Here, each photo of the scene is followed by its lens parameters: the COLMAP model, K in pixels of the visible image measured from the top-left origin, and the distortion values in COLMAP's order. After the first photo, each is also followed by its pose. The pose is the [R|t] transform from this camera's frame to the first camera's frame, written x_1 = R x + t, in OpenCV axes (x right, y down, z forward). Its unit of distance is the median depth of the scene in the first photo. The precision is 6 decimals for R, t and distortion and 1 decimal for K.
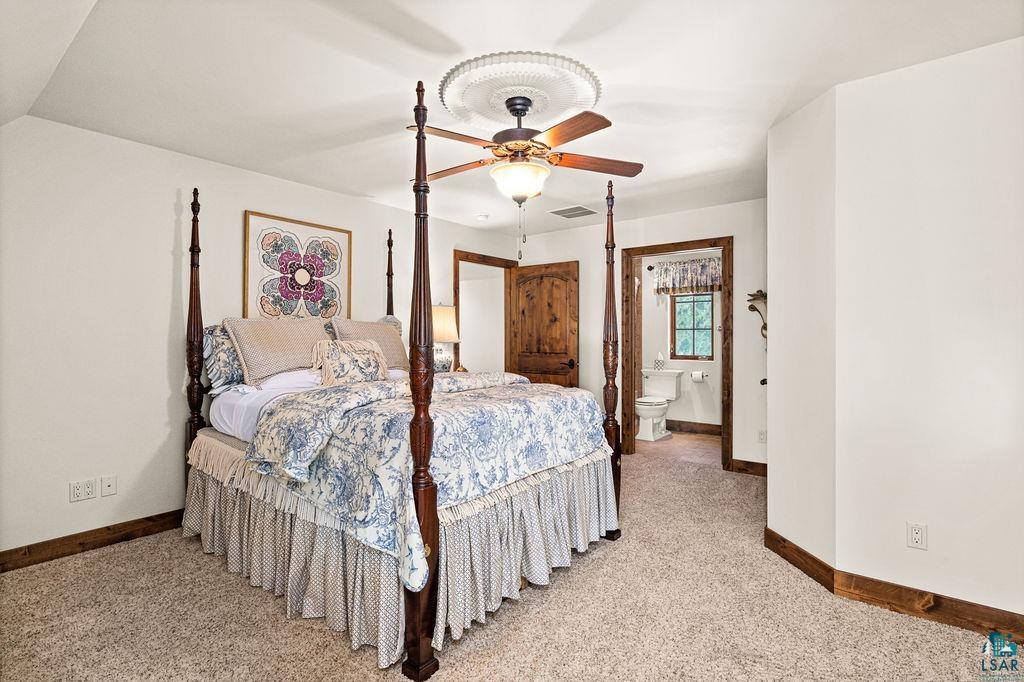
lens RADIAL K [[494.6, 0, 511.7], [0, 494.6, 338.3], [0, 0, 1]] dist [-0.000074, 0.000482]
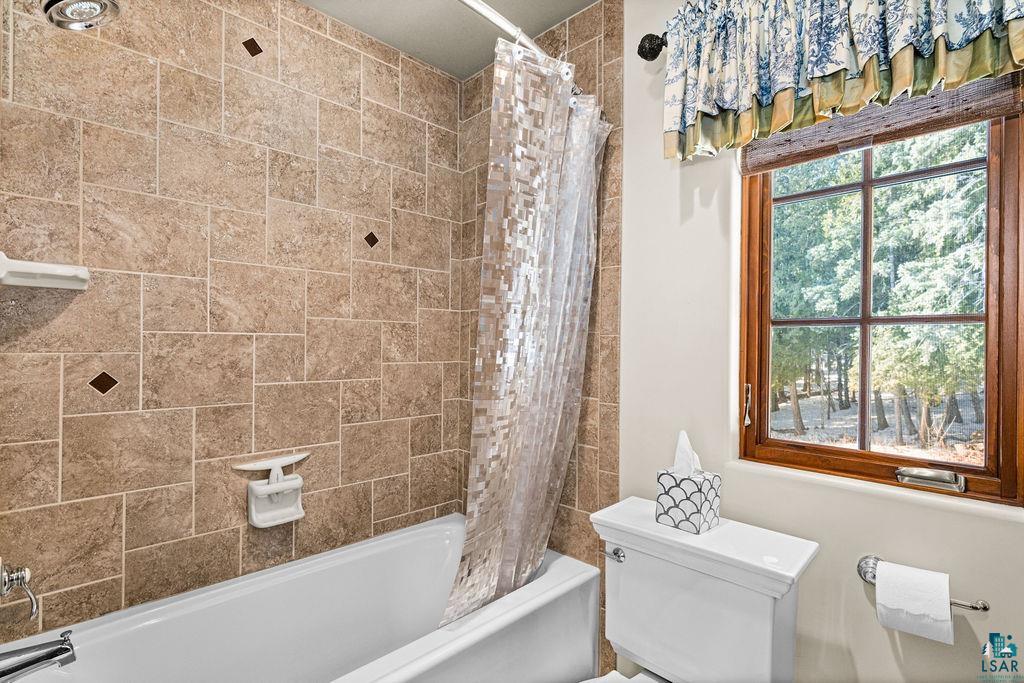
lens RADIAL K [[494.6, 0, 510.7], [0, 494.6, 343.3], [0, 0, 1]] dist [-0.000074, 0.000482]
pose [[0.990849, 0.011780, -0.134457, 0.253287], [-0.010921, 0.999915, 0.007125, -0.009114], [0.134530, -0.005591, 0.990894, 0.783017]]
